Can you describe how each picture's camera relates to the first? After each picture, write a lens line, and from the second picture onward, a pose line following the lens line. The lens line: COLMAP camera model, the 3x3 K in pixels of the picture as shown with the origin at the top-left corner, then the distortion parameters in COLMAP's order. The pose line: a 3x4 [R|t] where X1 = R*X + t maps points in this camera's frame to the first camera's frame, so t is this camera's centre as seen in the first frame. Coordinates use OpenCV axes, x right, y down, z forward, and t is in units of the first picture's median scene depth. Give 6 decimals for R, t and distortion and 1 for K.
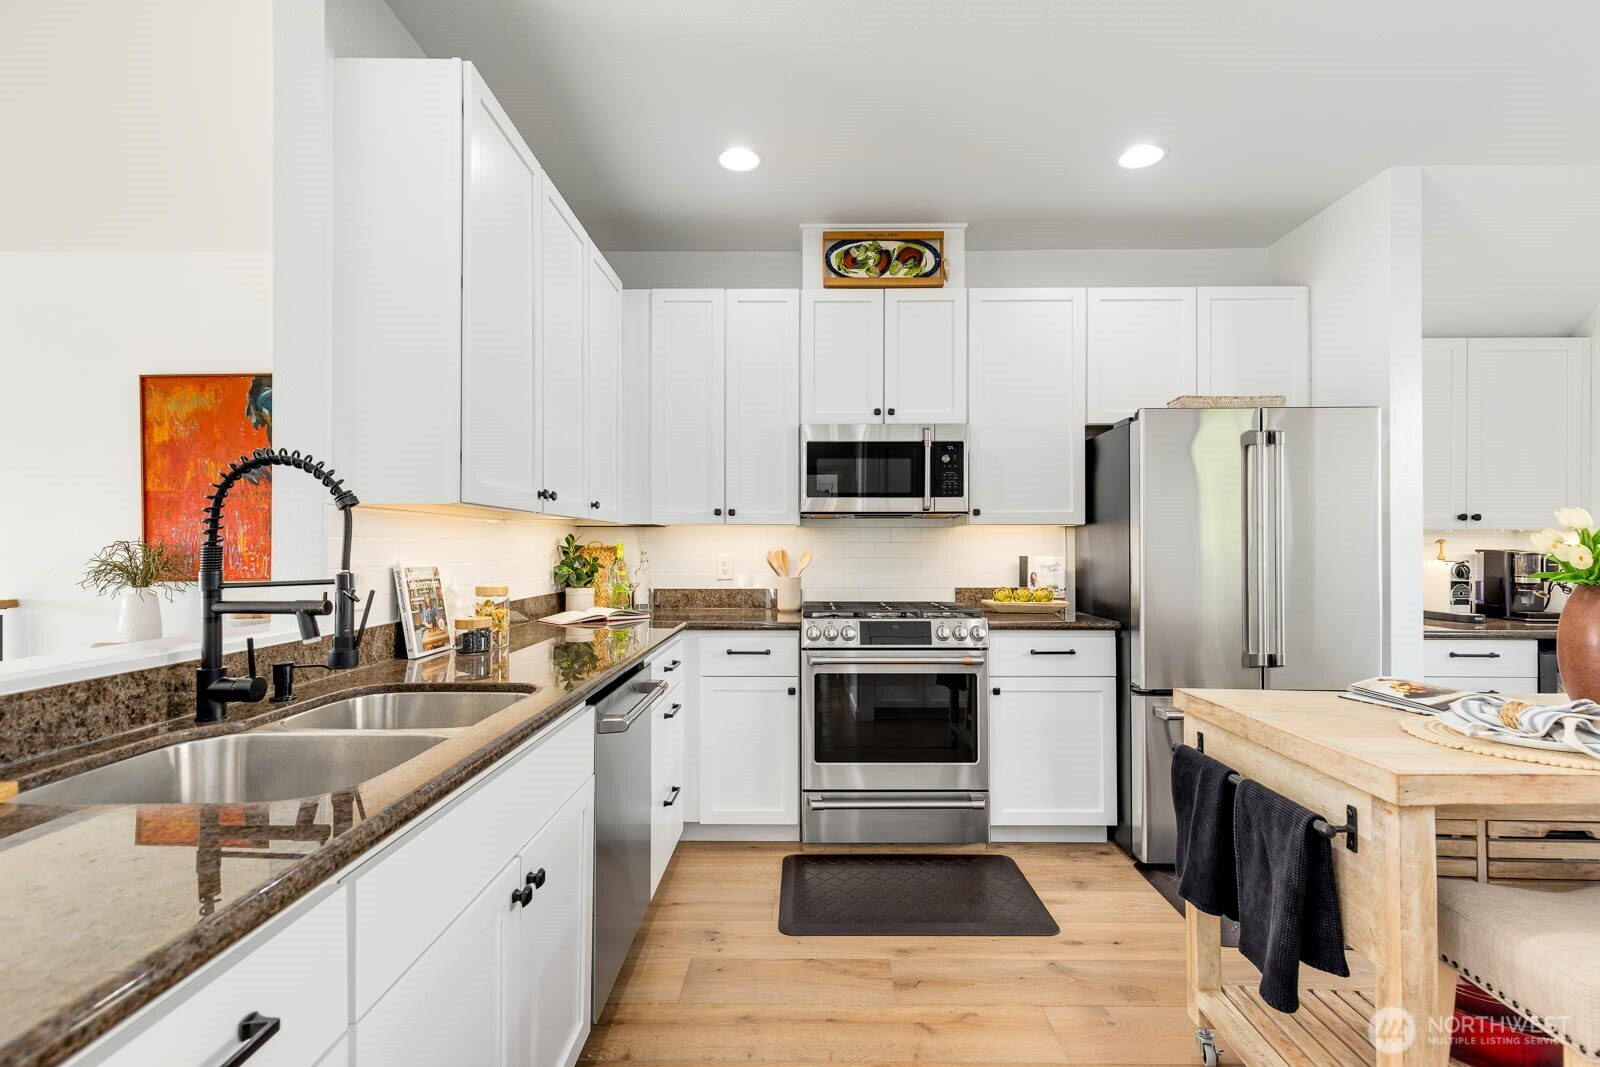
lens RADIAL K [[725.6, 0, 802.7], [0, 725.6, 537.9], [0, 0, 1]] dist [0.009179, -0.000936]
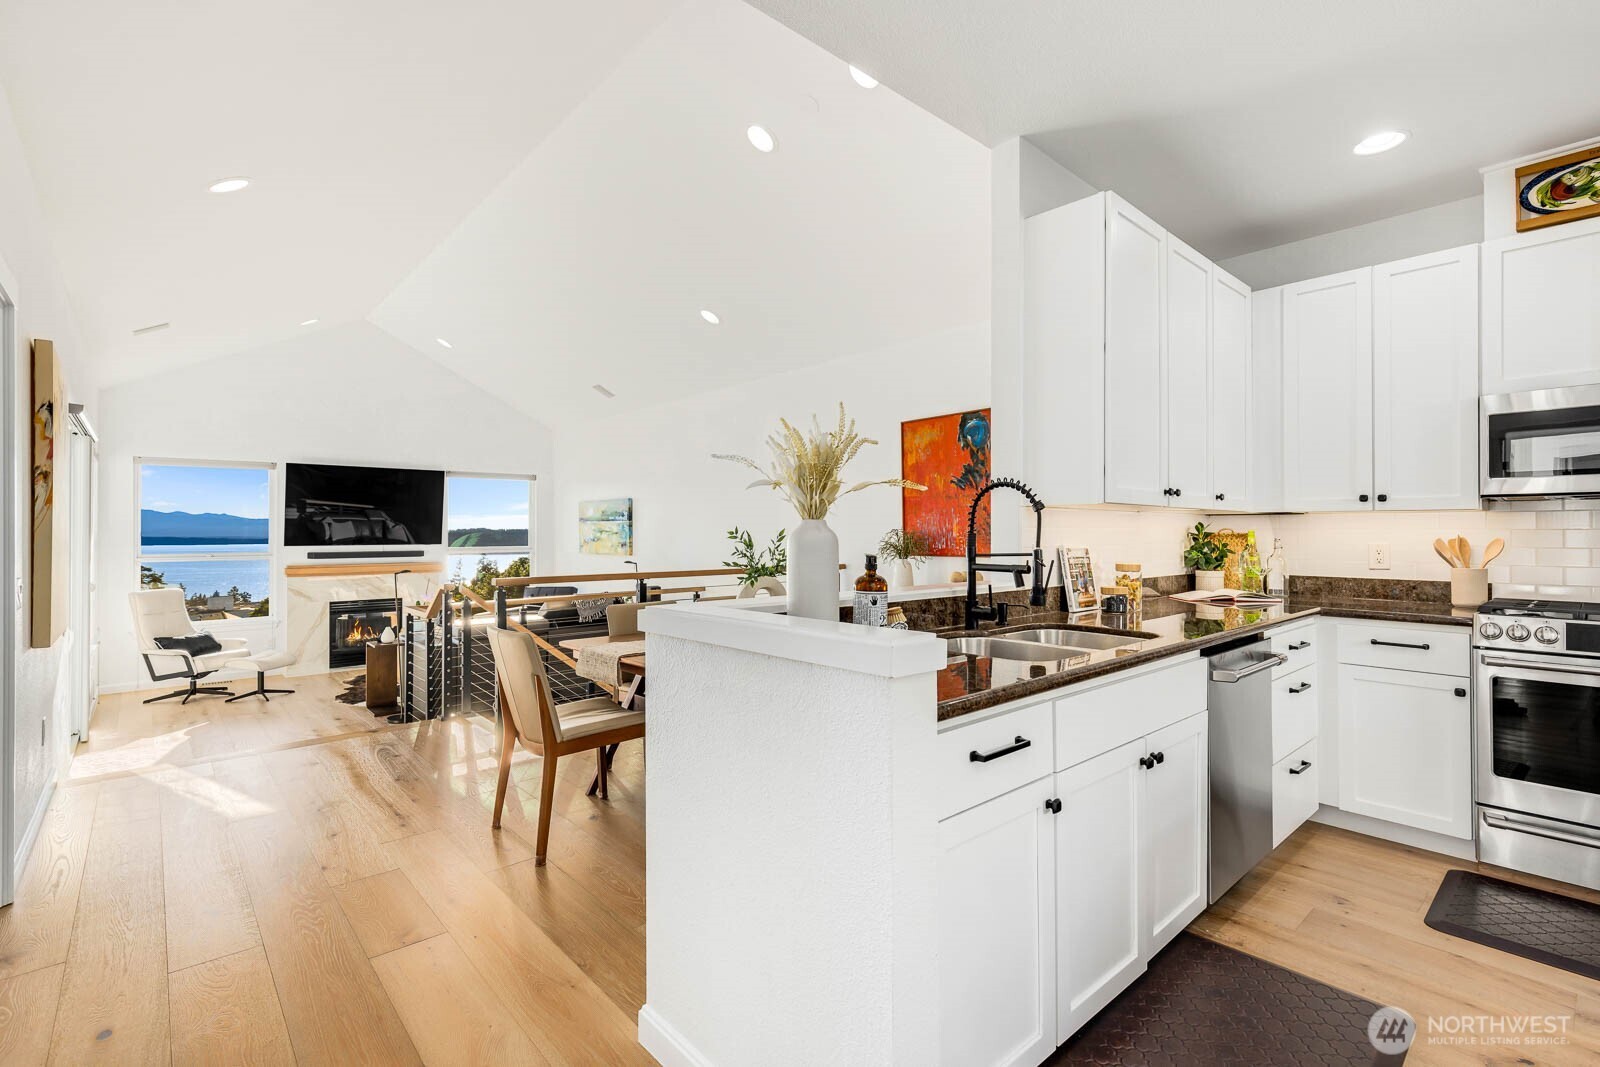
lens RADIAL K [[729.5, 0, 803.7], [0, 729.5, 527.6], [0, 0, 1]] dist [0.007030, -0.000515]
pose [[0.675751, -0.003732, -0.737121, 0.100677], [0.007108, 0.999974, 0.001454, -0.003416], [0.737096, -0.006222, 0.675760, -0.217405]]
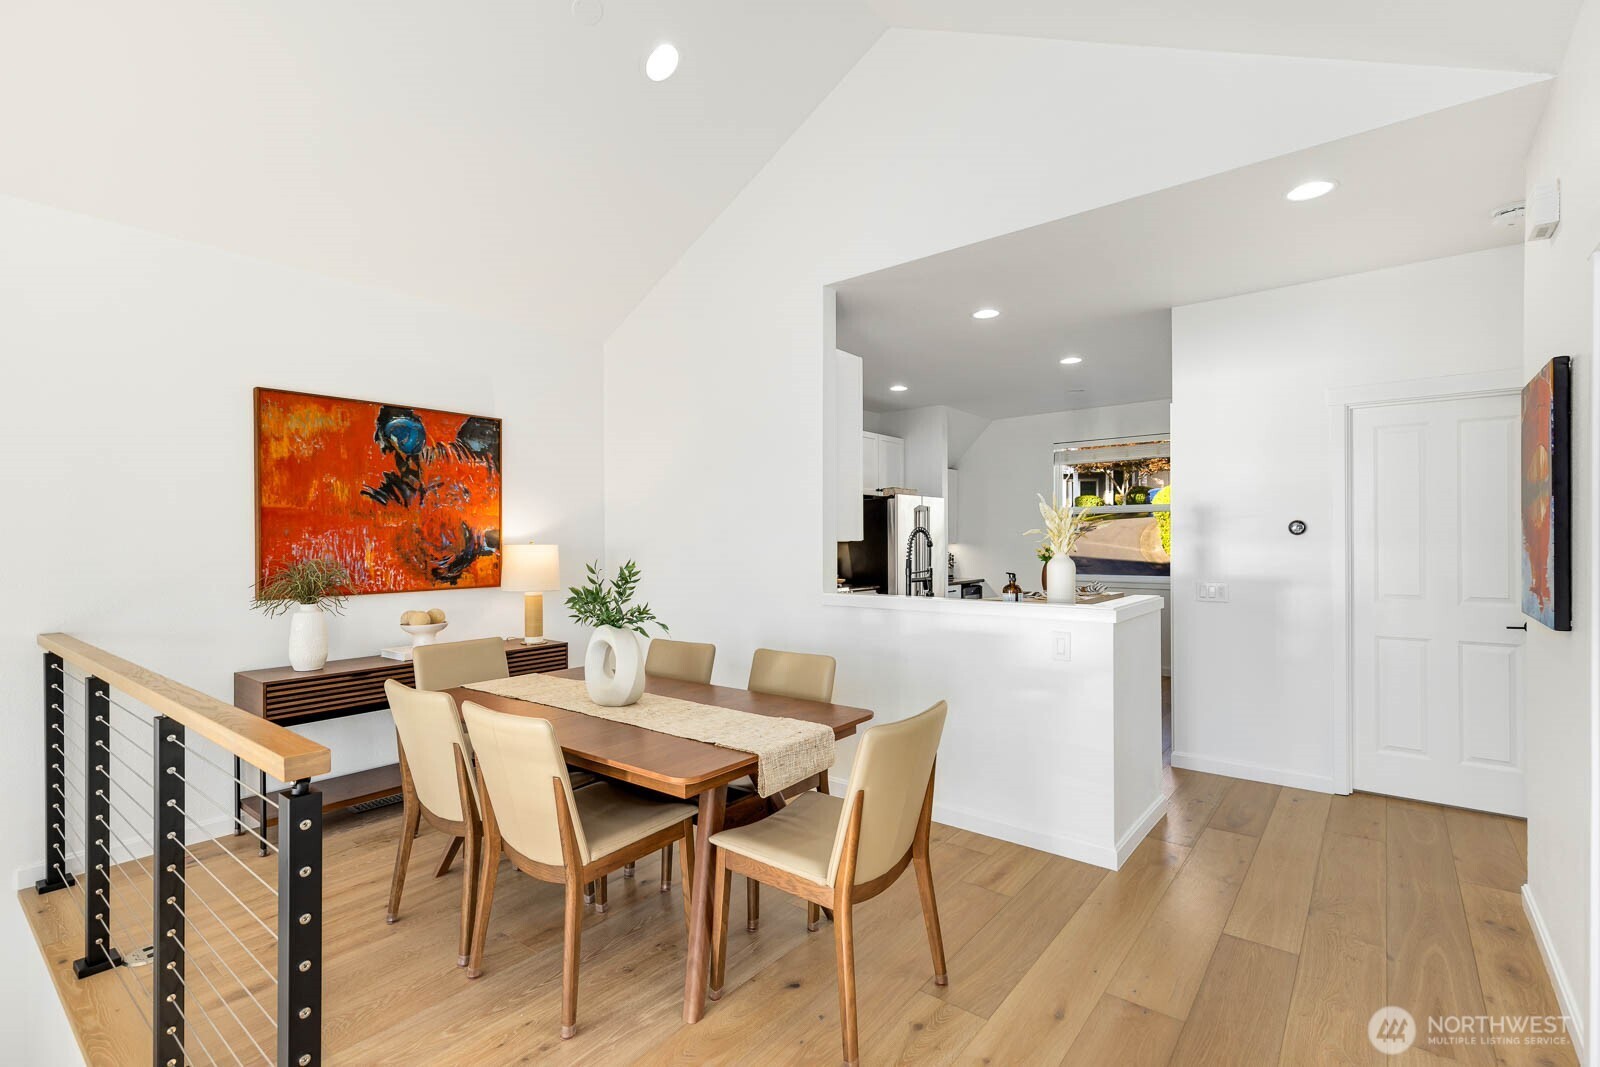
lens RADIAL K [[725.6, 0, 802.7], [0, 725.6, 537.9], [0, 0, 1]] dist [0.009179, -0.000936]
pose [[0.614223, 0.002327, 0.789129, -1.368366], [-0.004766, 0.999988, 0.000761, -0.030709], [-0.789118, -0.004229, 0.614227, -0.178684]]
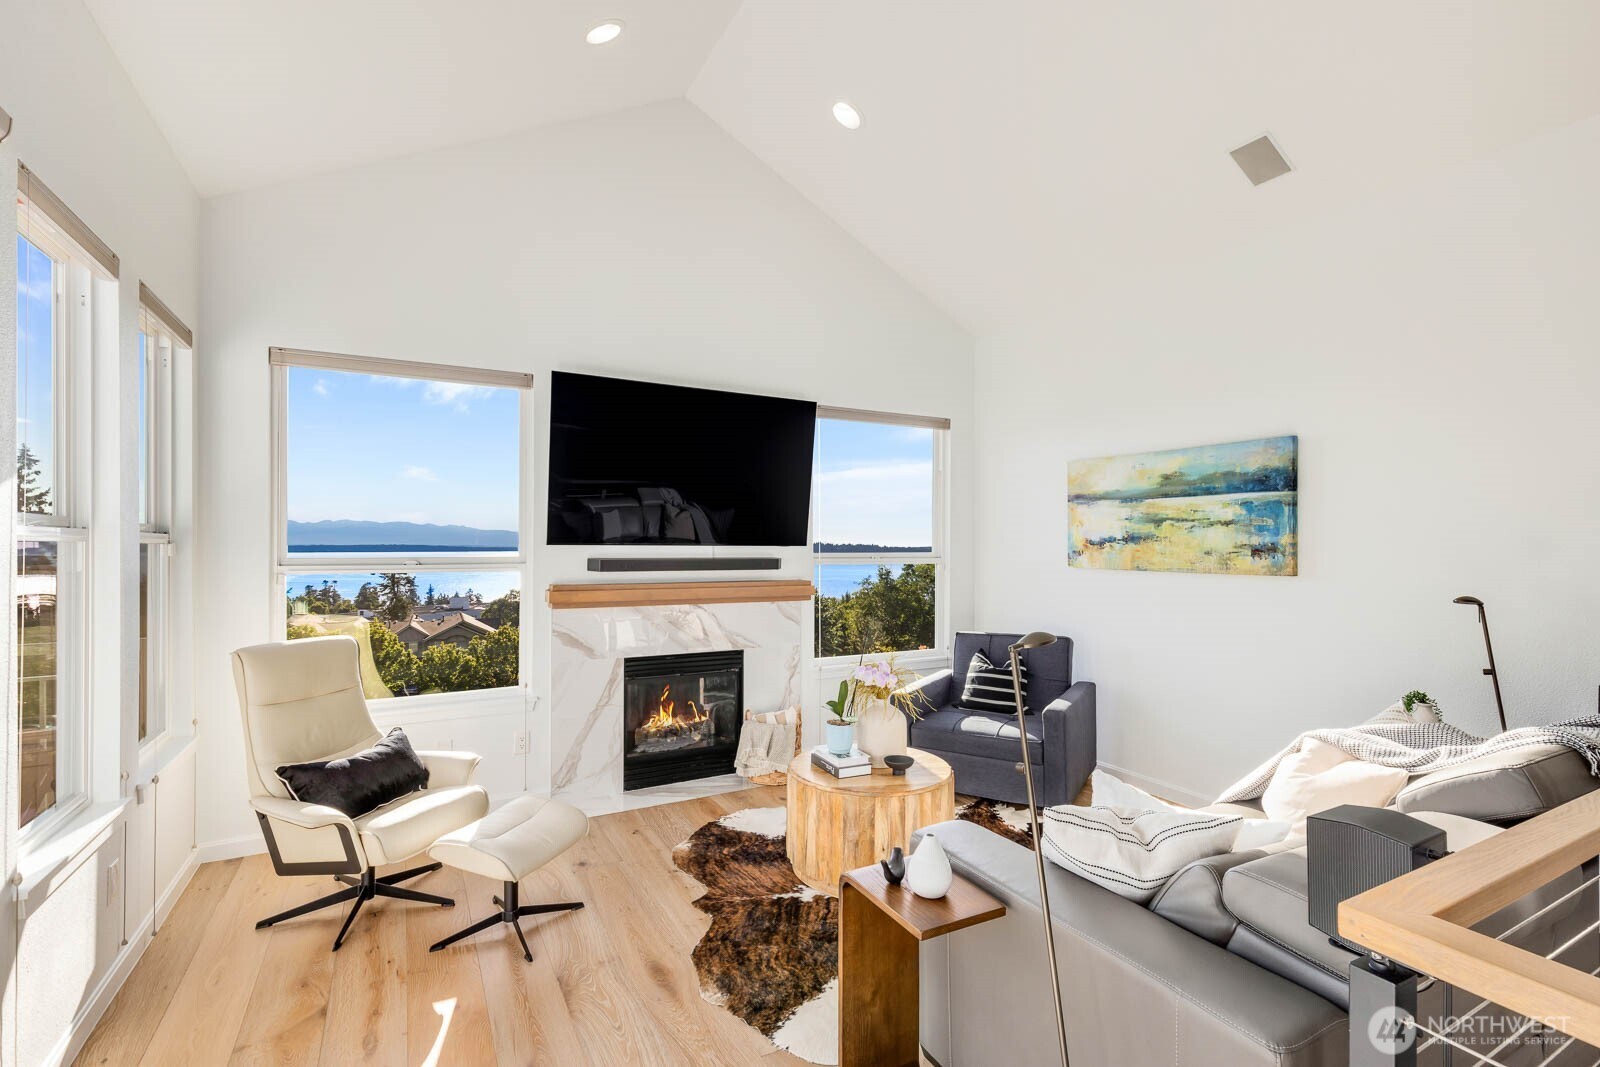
lens RADIAL K [[723.0, 0, 800.5], [0, 723.0, 548.6], [0, 0, 1]] dist [0.009116, -0.000161]
pose [[0.487529, 0.010088, -0.873049, -1.742406], [0.001008, 0.999926, 0.012117, 0.043894], [0.873106, -0.006787, 0.487483, -0.049558]]
